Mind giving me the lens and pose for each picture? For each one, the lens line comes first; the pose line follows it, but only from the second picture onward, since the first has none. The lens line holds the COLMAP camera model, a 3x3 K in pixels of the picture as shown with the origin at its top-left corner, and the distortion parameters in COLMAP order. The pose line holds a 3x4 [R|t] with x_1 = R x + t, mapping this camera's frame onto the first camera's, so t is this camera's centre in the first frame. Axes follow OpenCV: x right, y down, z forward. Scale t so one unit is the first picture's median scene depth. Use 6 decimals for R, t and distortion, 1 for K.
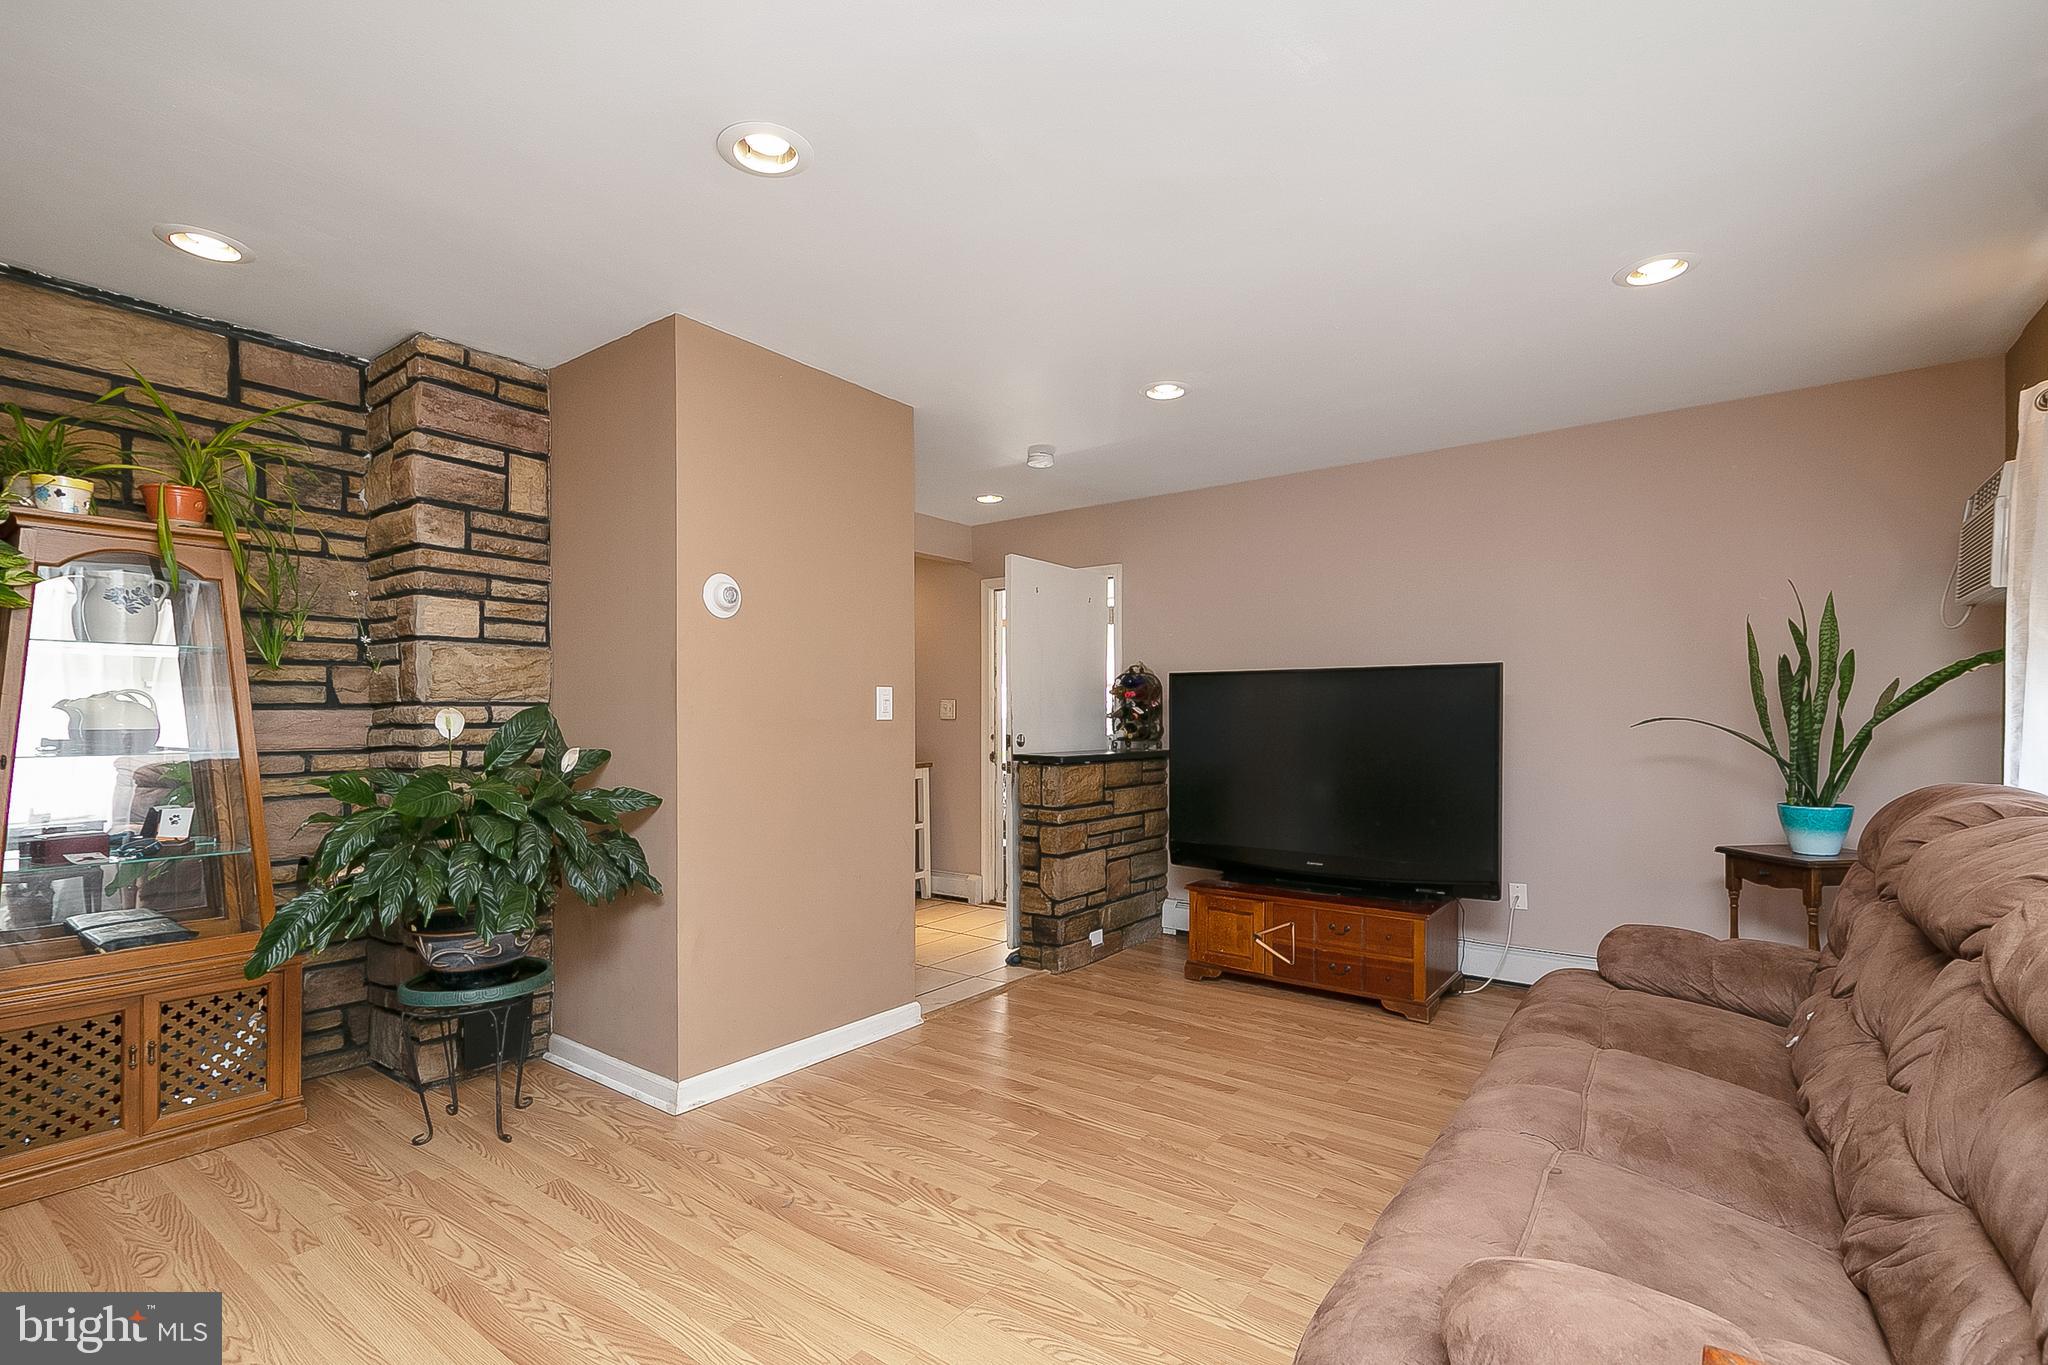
lens RADIAL K [[934.7, 0, 1026.9], [0, 934.7, 680.3], [0, 0, 1]] dist [0.018864, 0.000199]
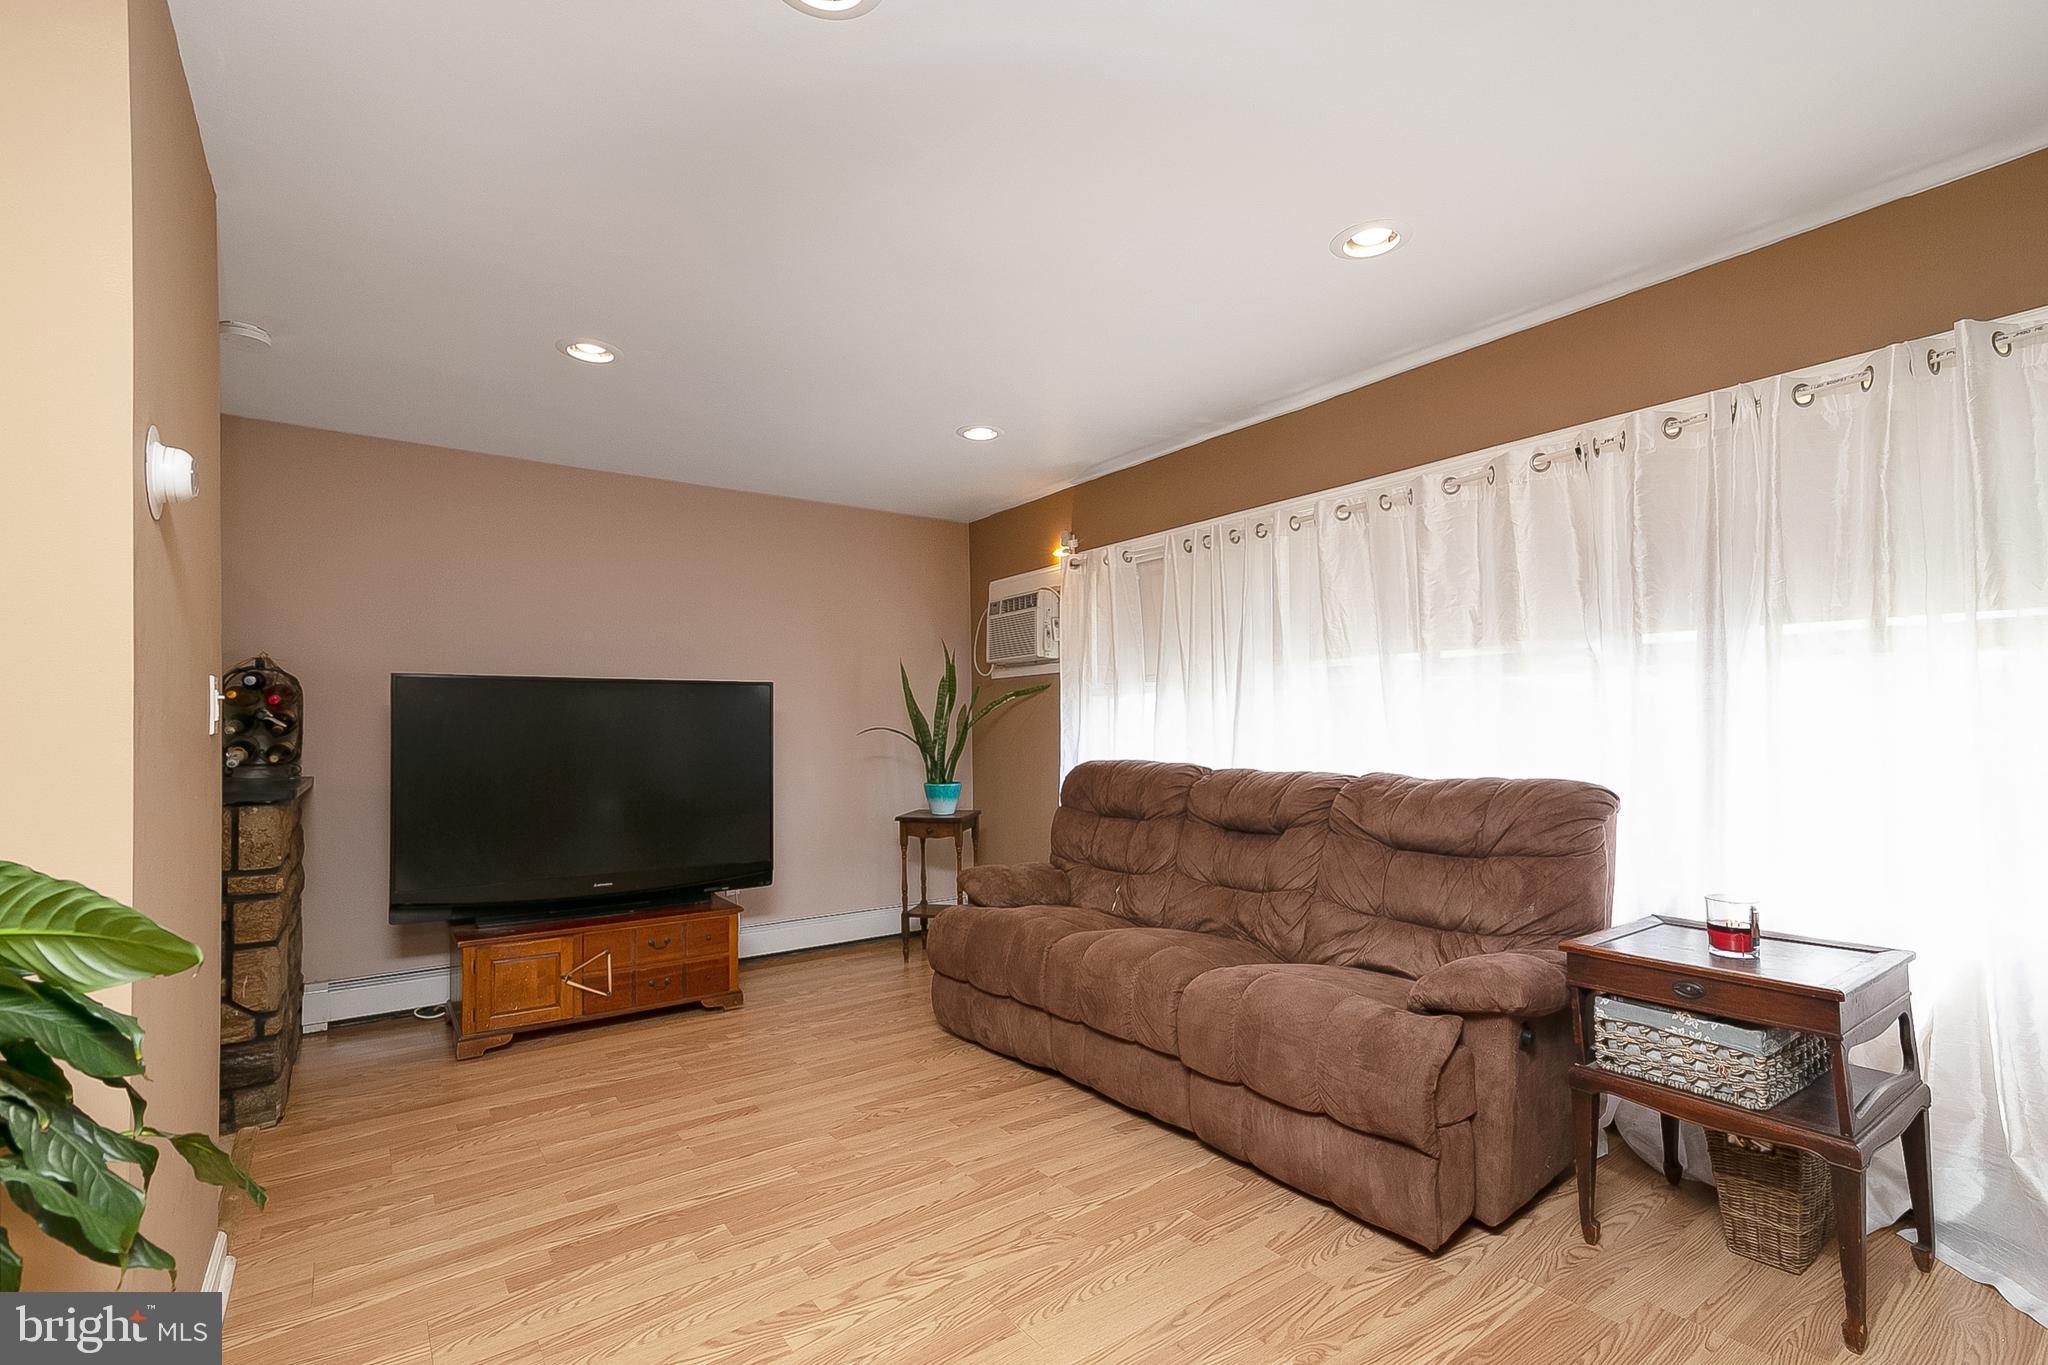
lens RADIAL K [[918.4, 0, 1011.0], [0, 918.4, 641.0], [0, 0, 1]] dist [0.017745, 0.000014]
pose [[0.311192, 0.089724, 0.946102, -0.582165], [-0.030938, 0.995962, -0.084277, 0.020578], [-0.949843, -0.003045, 0.312711, 0.395785]]
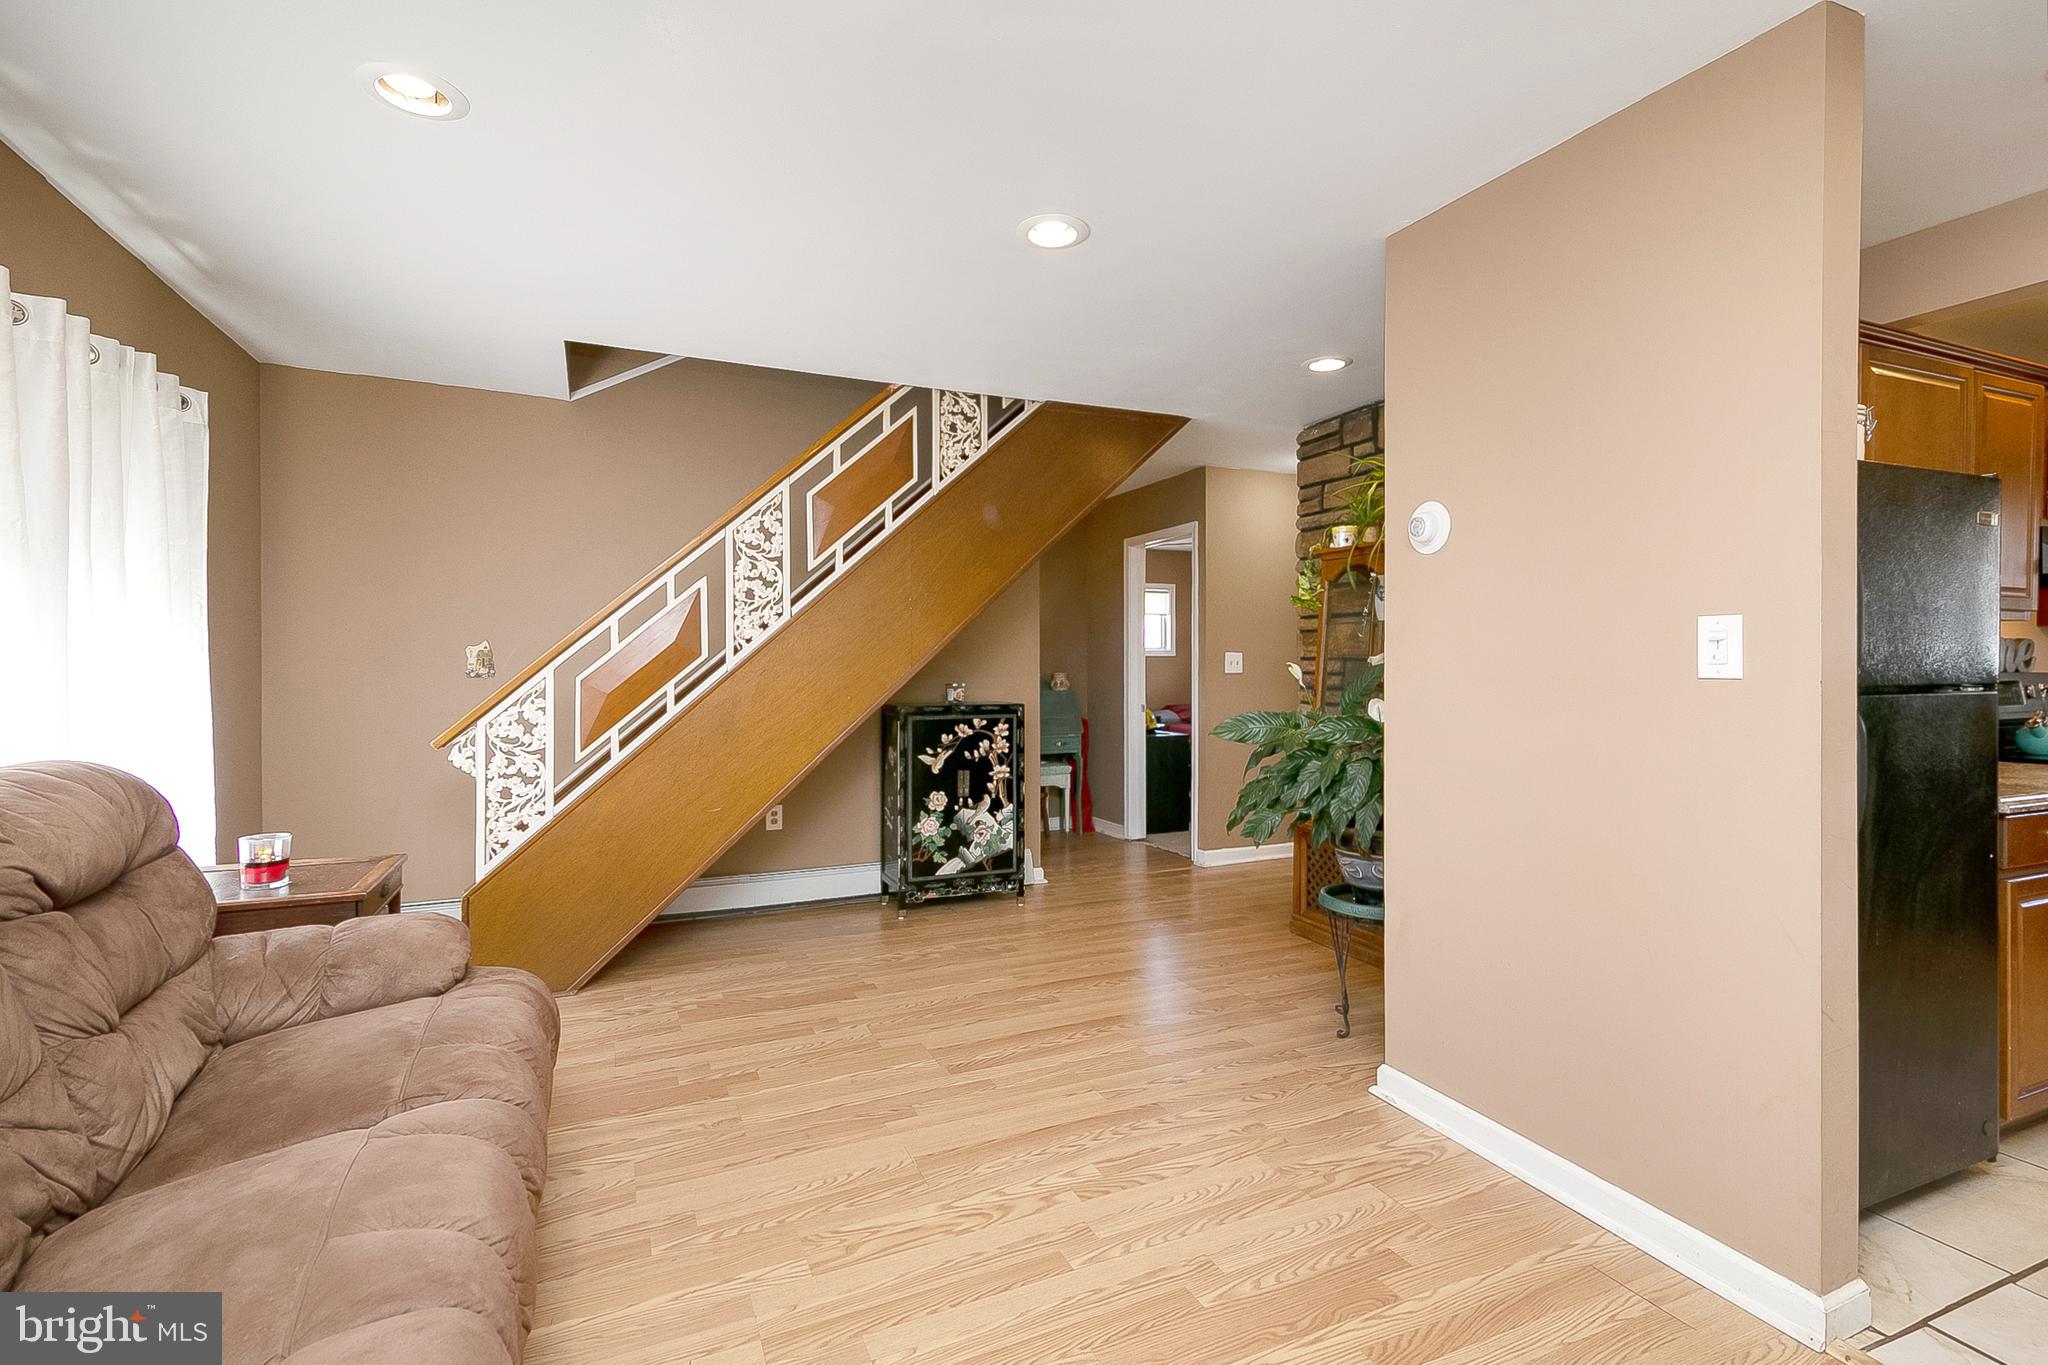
lens RADIAL K [[934.7, 0, 1026.9], [0, 934.7, 680.3], [0, 0, 1]] dist [0.018864, 0.000199]
pose [[-0.491282, 0.013420, -0.870897, 0.509631], [0.038724, 0.999229, -0.006447, 0.034092], [0.870140, -0.036892, -0.491423, 0.975300]]
